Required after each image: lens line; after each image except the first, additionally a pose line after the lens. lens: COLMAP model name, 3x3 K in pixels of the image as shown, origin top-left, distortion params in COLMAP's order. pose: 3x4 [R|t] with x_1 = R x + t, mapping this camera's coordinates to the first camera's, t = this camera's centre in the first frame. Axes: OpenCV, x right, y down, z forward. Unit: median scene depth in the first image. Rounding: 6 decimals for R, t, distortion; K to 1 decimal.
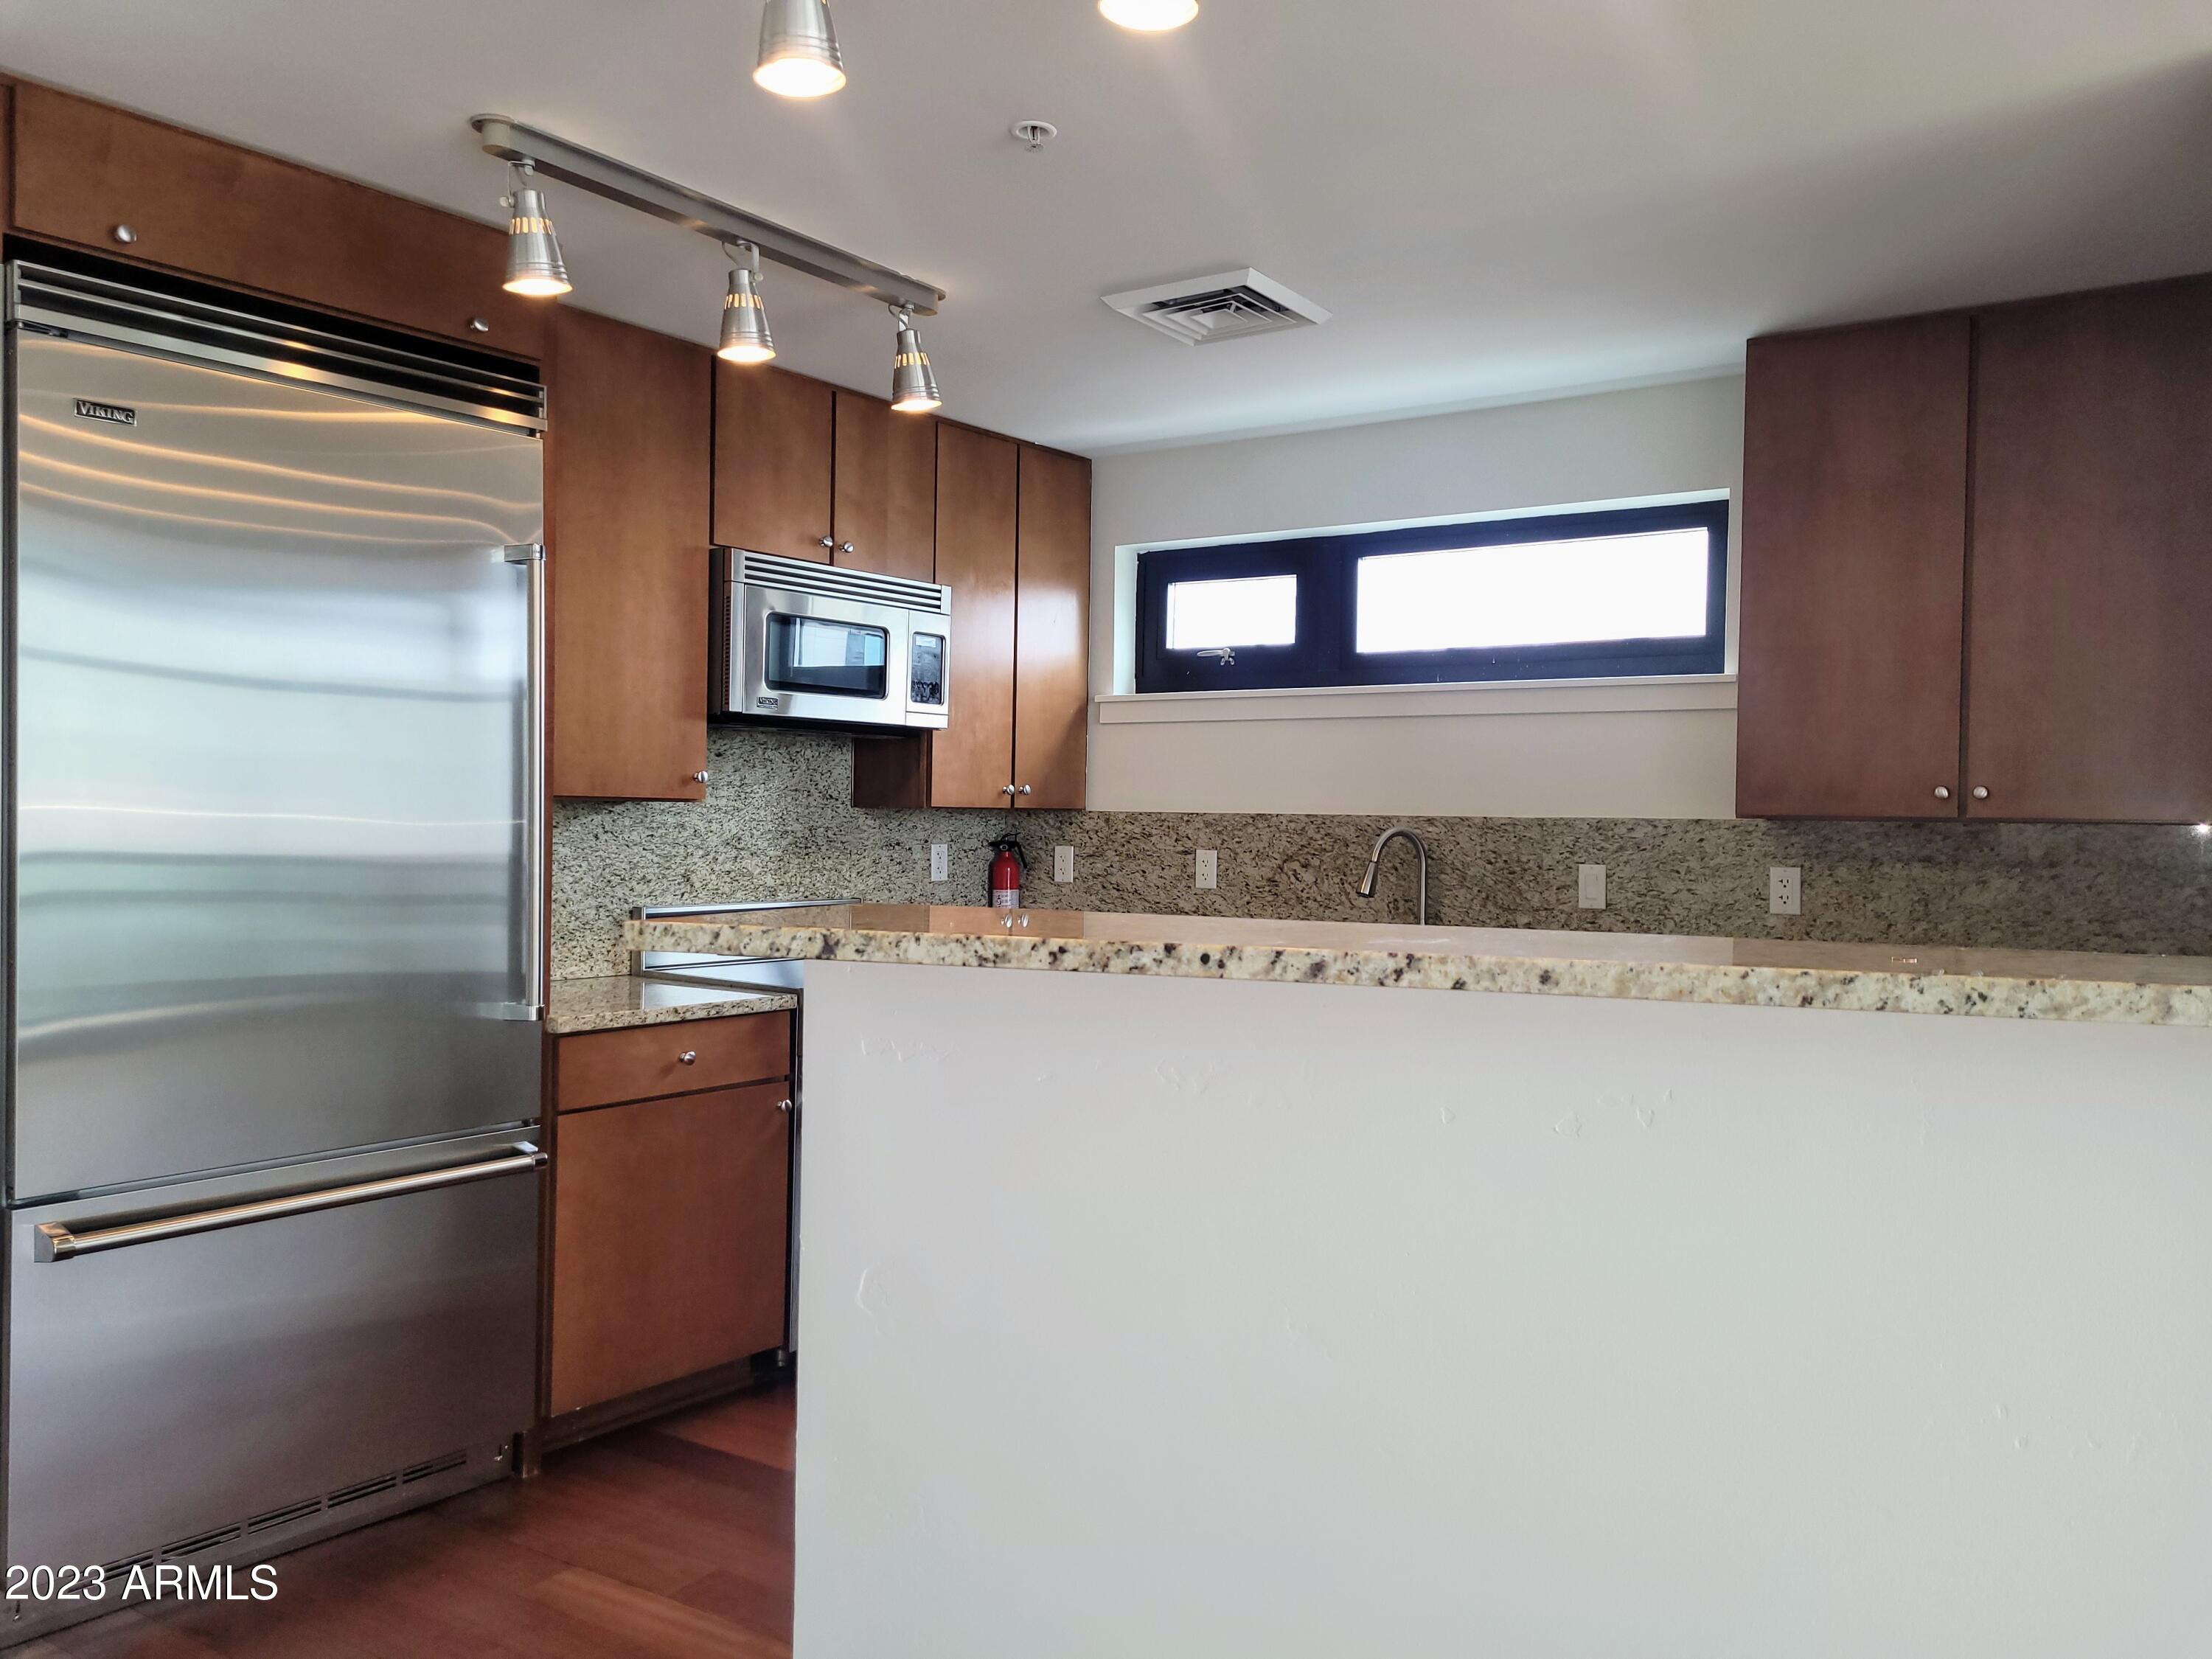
lens RADIAL K [[1653.1, 0, 1053.9], [0, 1653.1, 870.4], [0, 0, 1]] dist [0.007583, 0.002235]
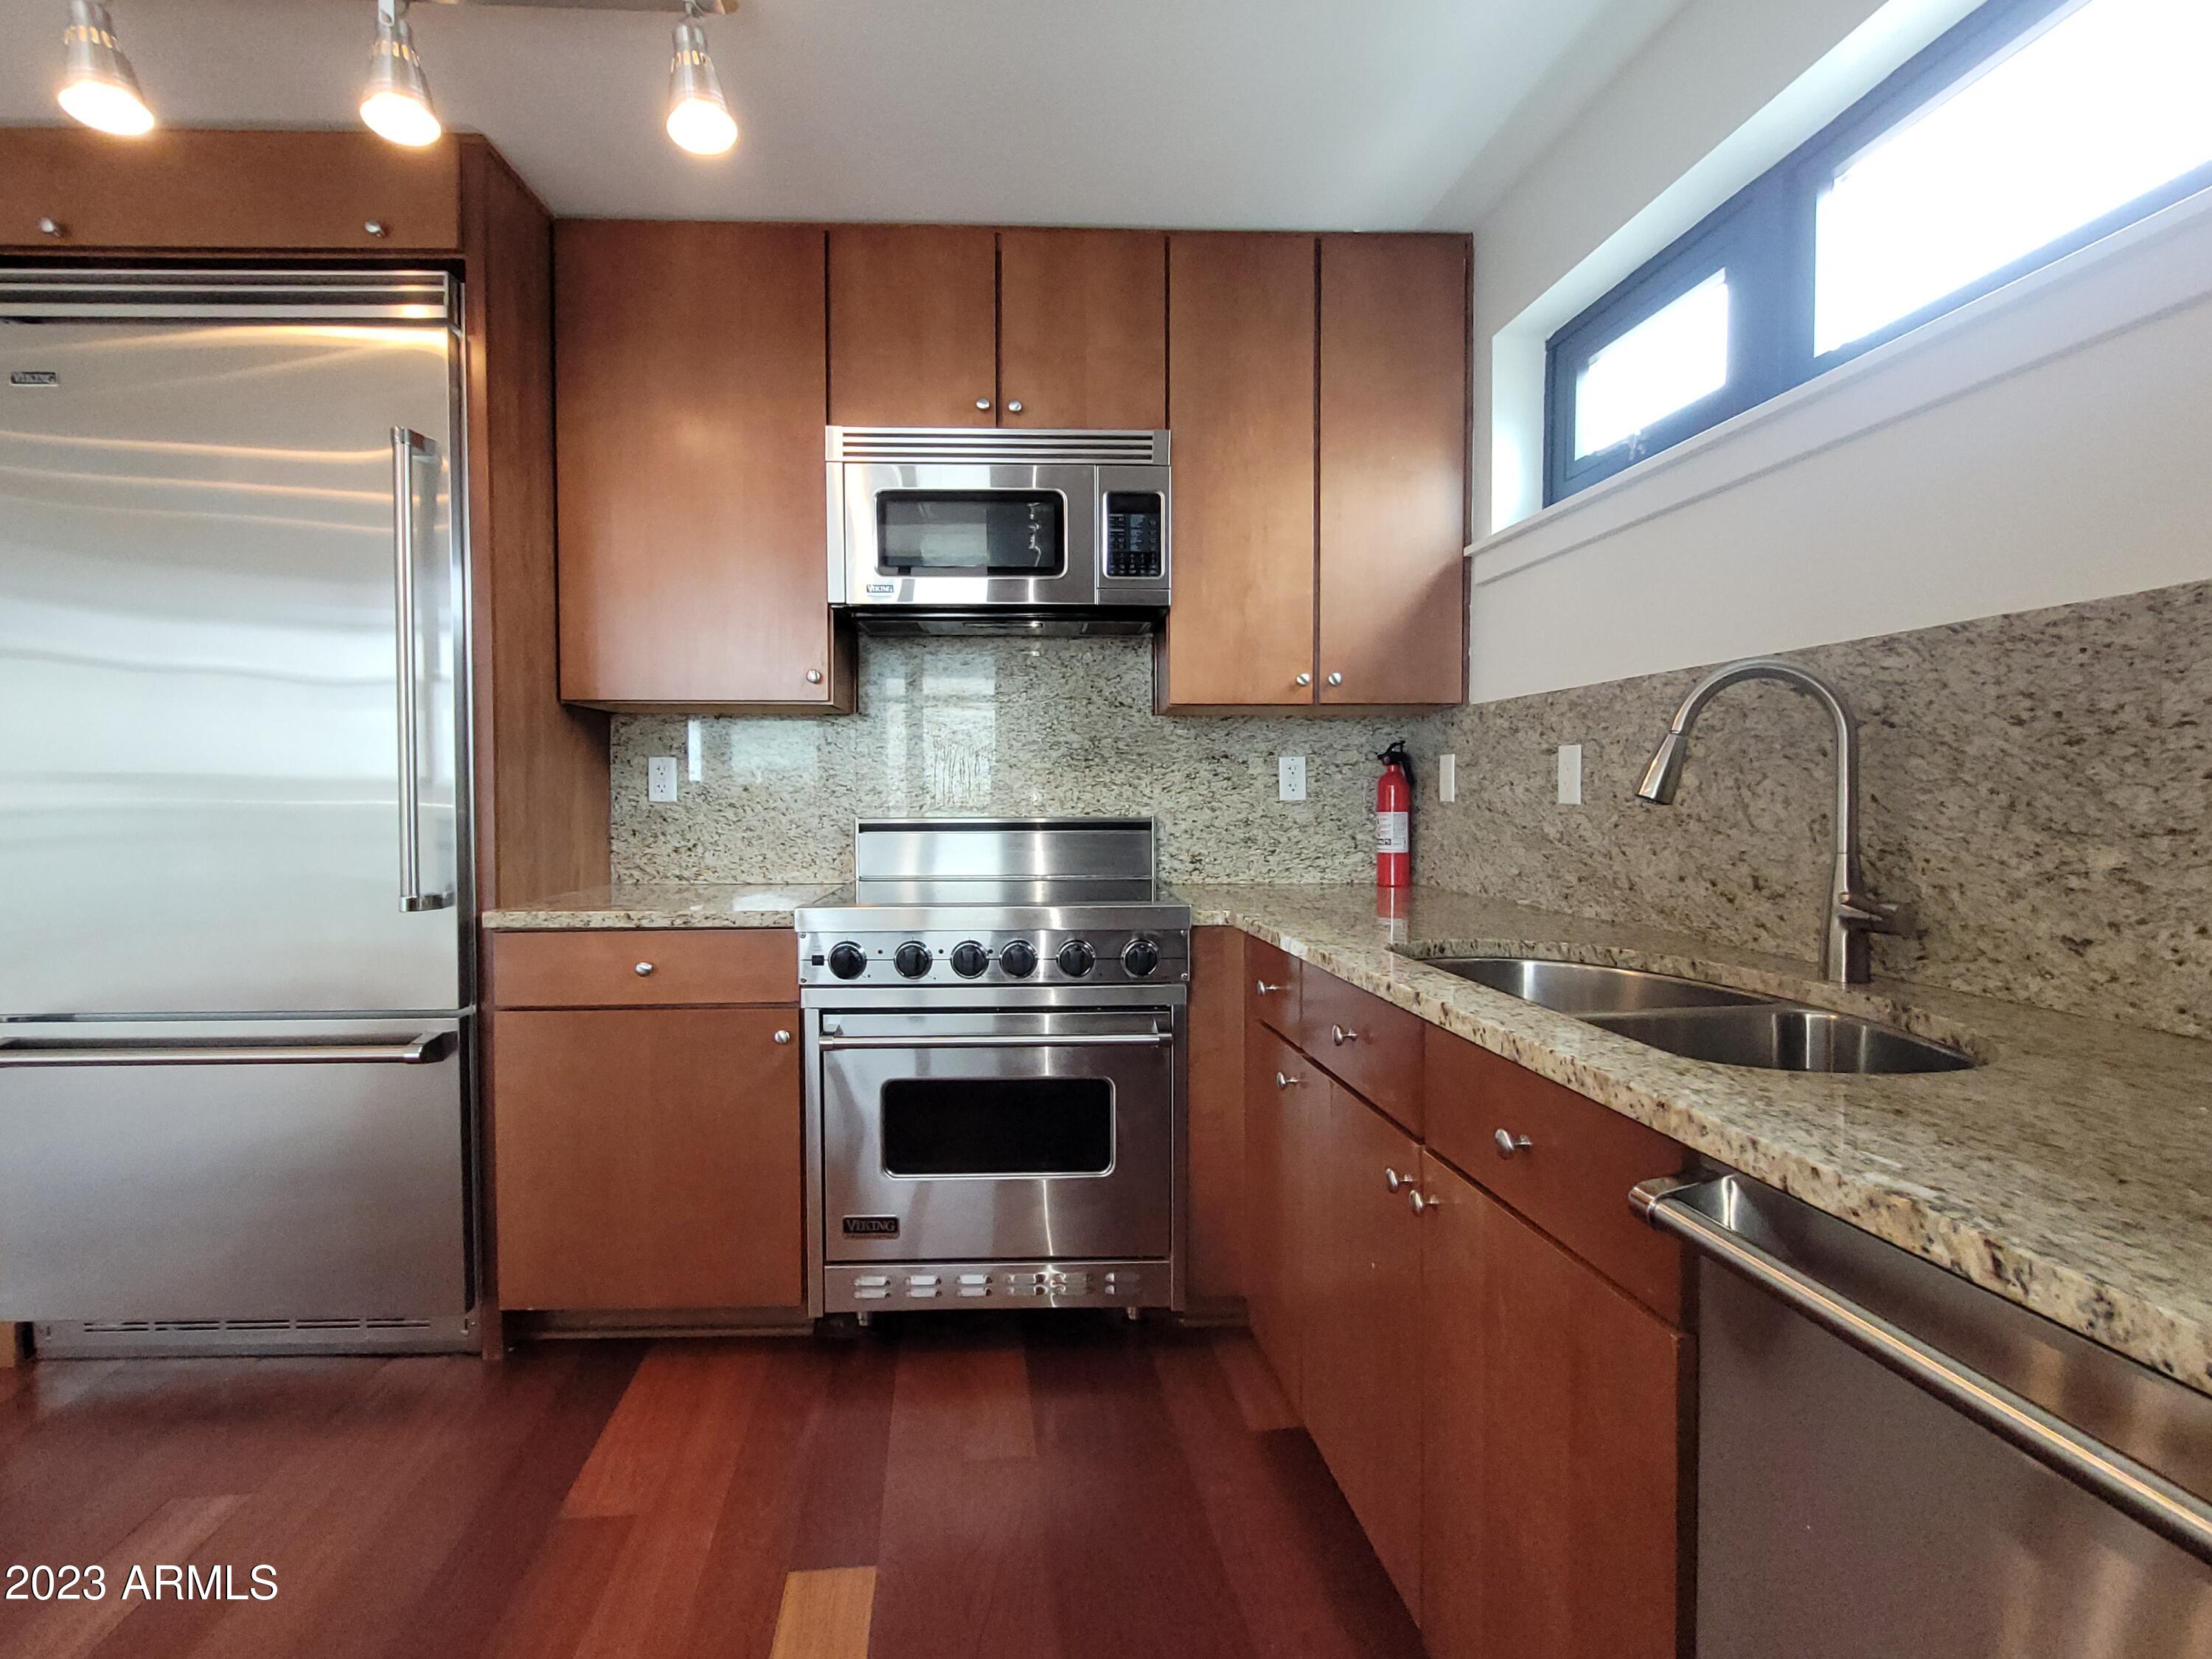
lens RADIAL K [[1056.8, 0, 1078.1], [0, 1056.8, 823.3], [0, 0, 1]] dist [0.000491, 0.000737]
pose [[0.652585, 0.006042, -0.757691, 0.289243], [-0.014494, 0.999885, -0.004510, 0.023806], [0.757577, 0.013925, 0.652598, 0.600247]]
